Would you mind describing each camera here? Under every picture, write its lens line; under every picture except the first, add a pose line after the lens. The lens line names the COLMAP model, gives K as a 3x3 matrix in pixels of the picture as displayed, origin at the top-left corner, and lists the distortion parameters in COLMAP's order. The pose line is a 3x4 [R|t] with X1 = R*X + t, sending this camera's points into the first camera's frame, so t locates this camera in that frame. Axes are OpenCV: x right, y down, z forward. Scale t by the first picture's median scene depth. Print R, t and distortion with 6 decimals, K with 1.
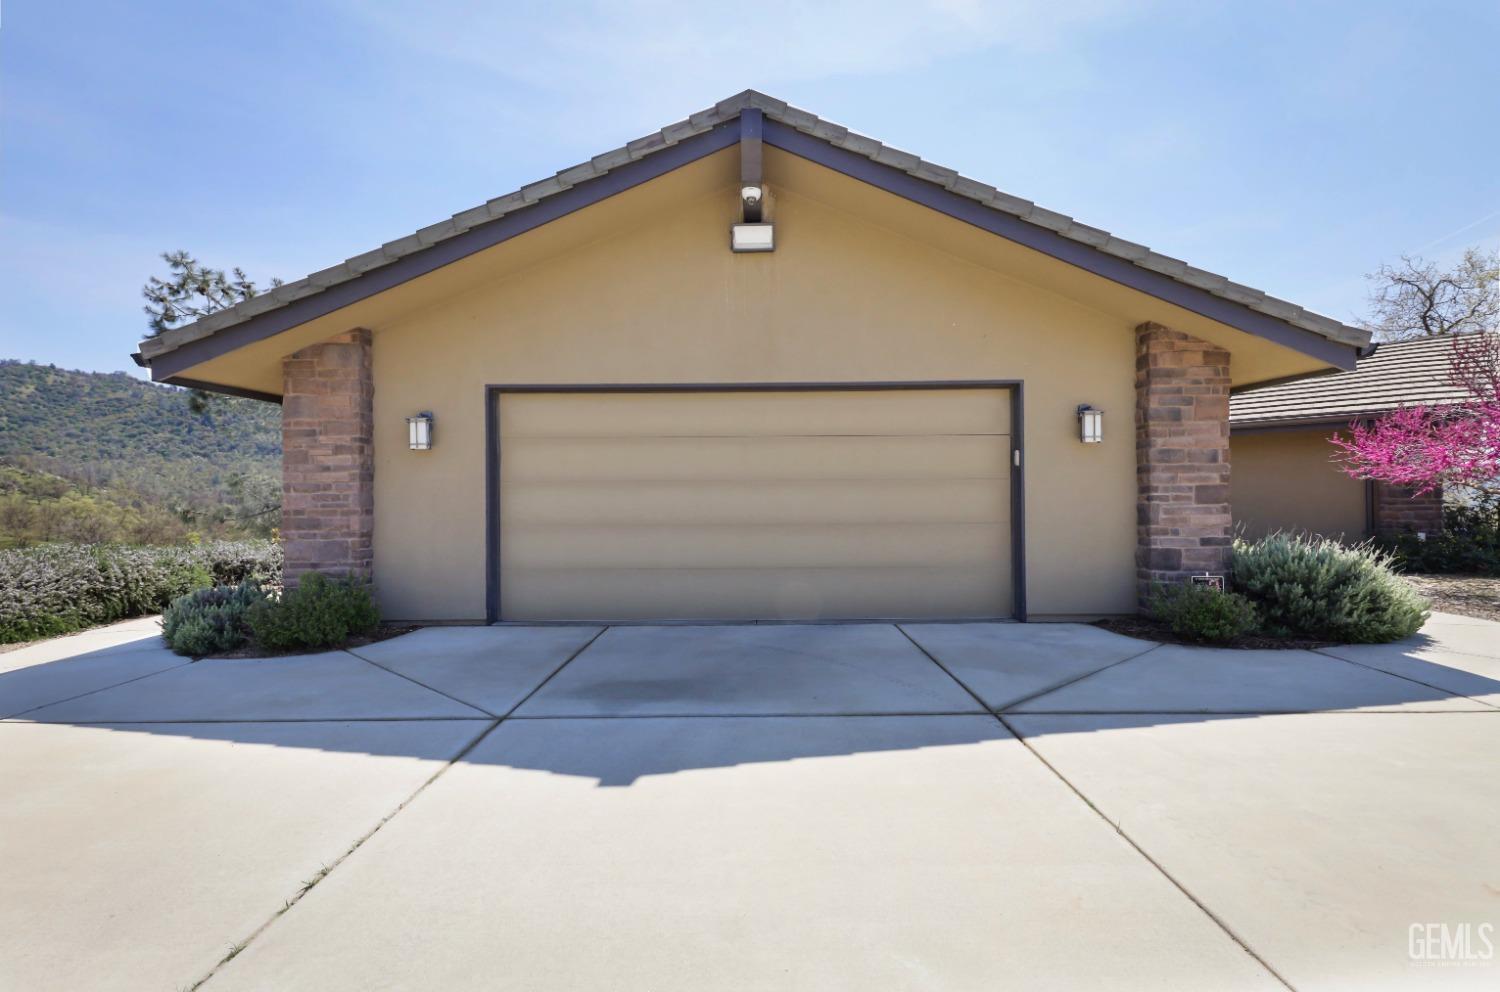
lens RADIAL K [[656.3, 0, 757.6], [0, 656.3, 500.3], [0, 0, 1]] dist [0.002979, 0.000365]
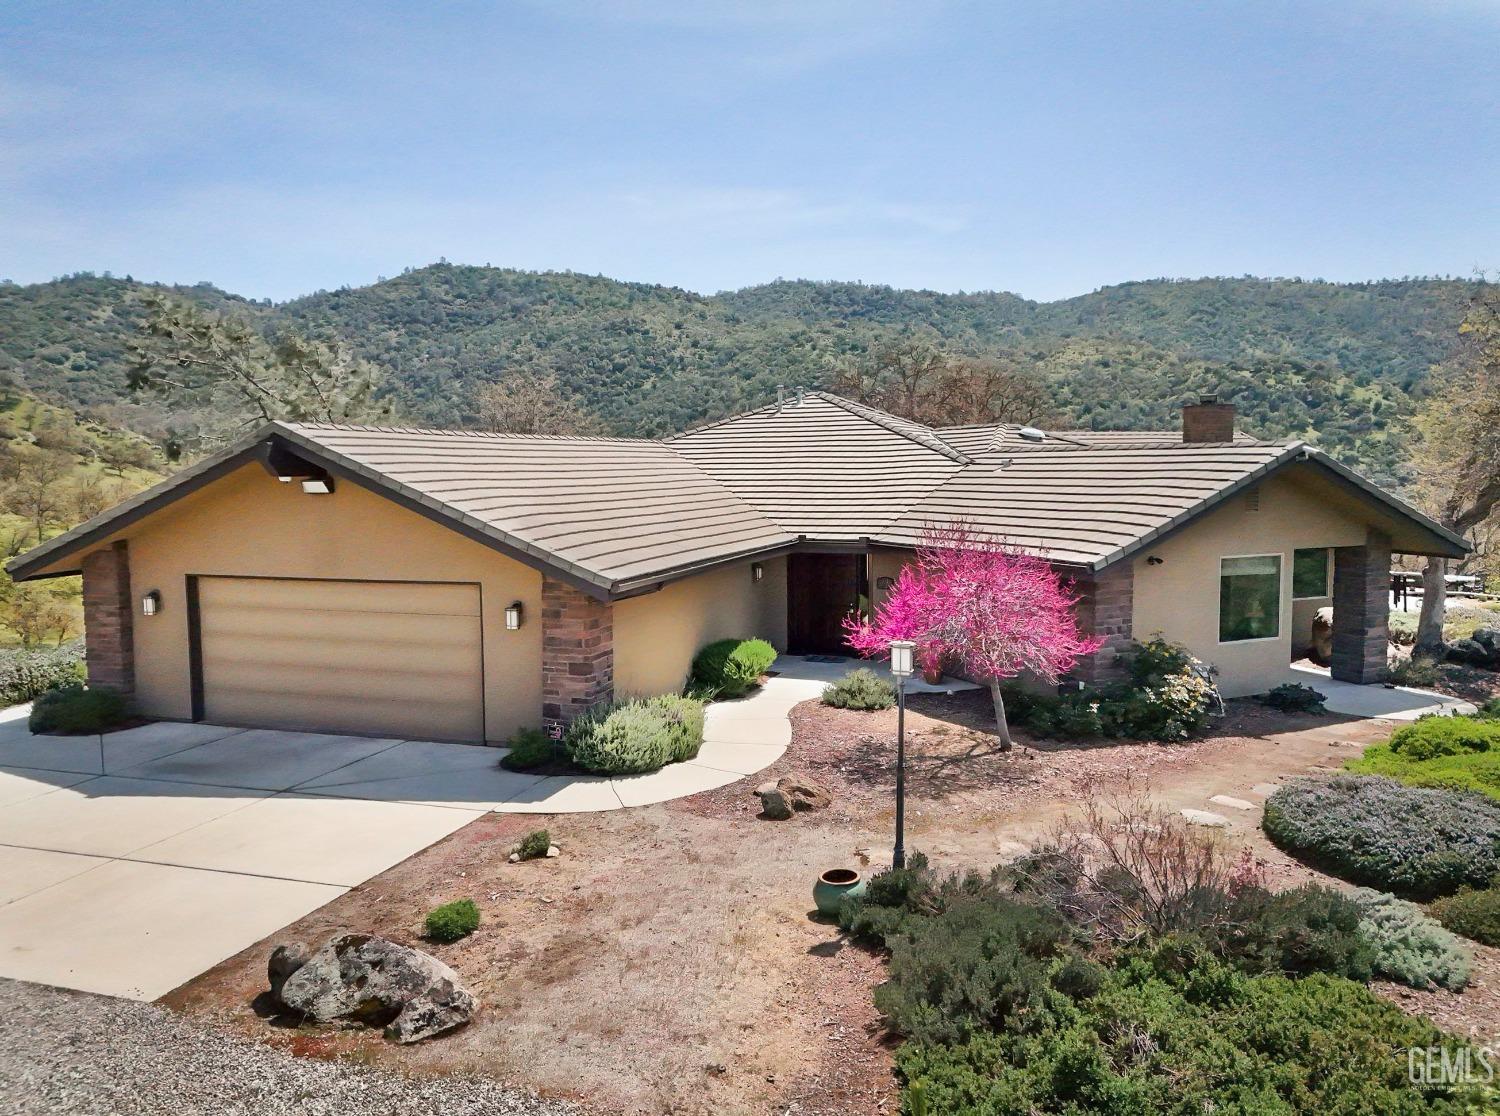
lens RADIAL K [[1120.8, 0, 753.0], [0, 1120.8, 567.5], [0, 0, 1]] dist [0.109126, -0.078133]
pose [[0.945151, 0.029921, -0.325259, 1.209363], [0.000437, 0.995679, 0.092862, -0.302997], [0.326632, -0.087911, 0.941054, -0.788101]]
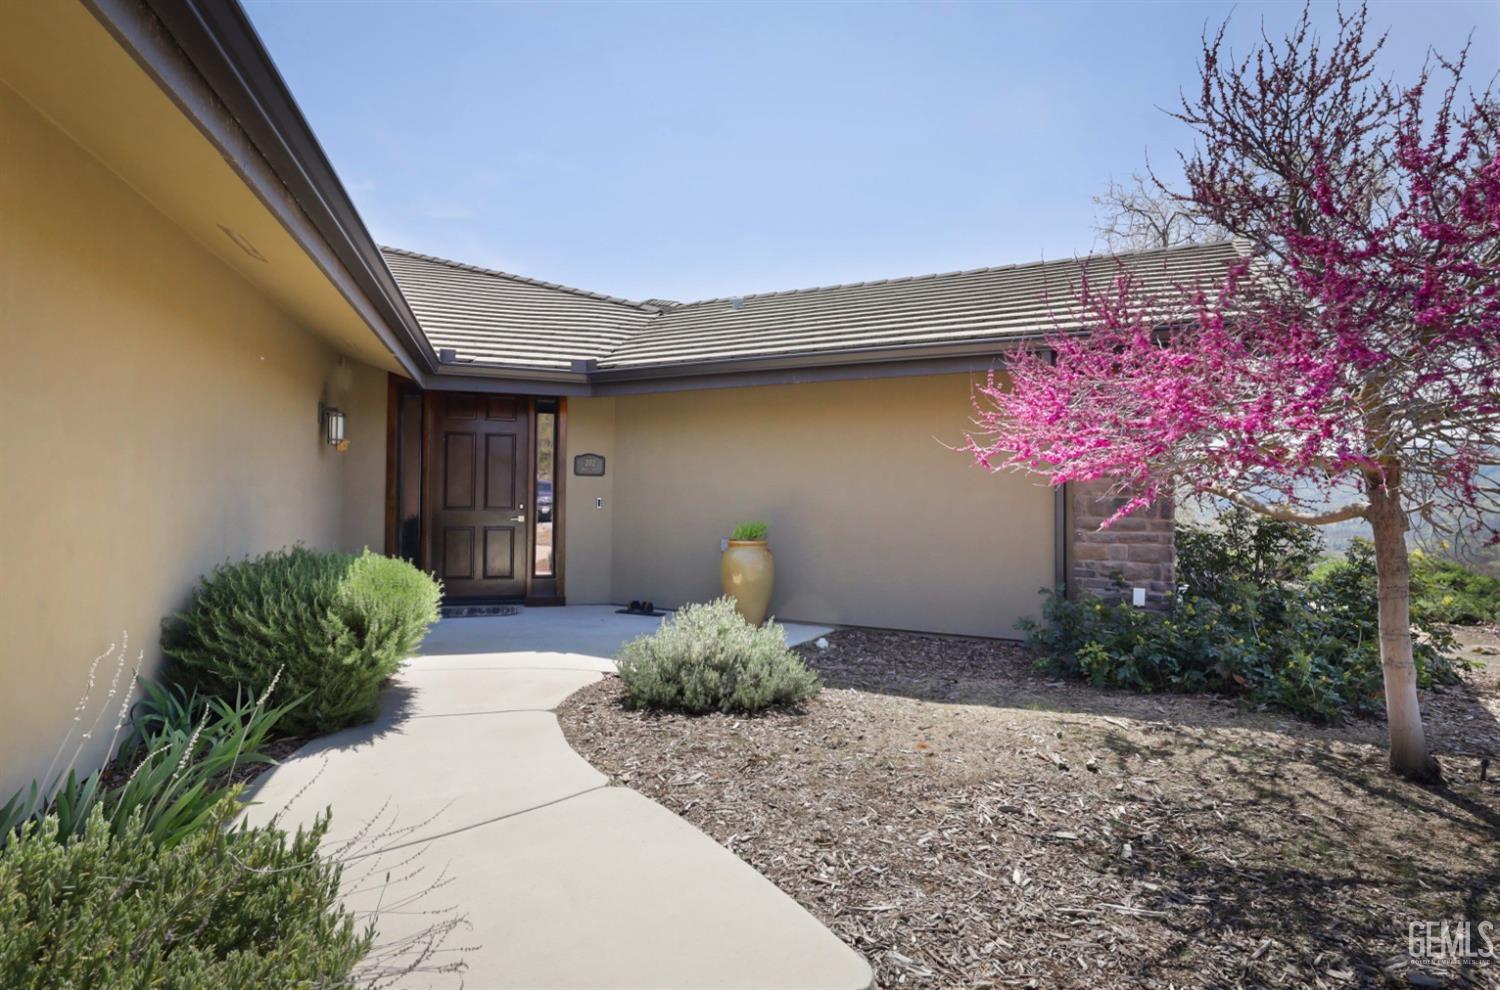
lens RADIAL K [[771.9, 0, 753.9], [0, 771.9, 493.4], [0, 0, 1]] dist [0.000126, 0.009710]
pose [[0.952870, 0.020091, 0.302712, 0.618158], [-0.018224, 0.999794, -0.008990, -0.012826], [-0.302830, 0.003049, 0.953040, 0.595146]]
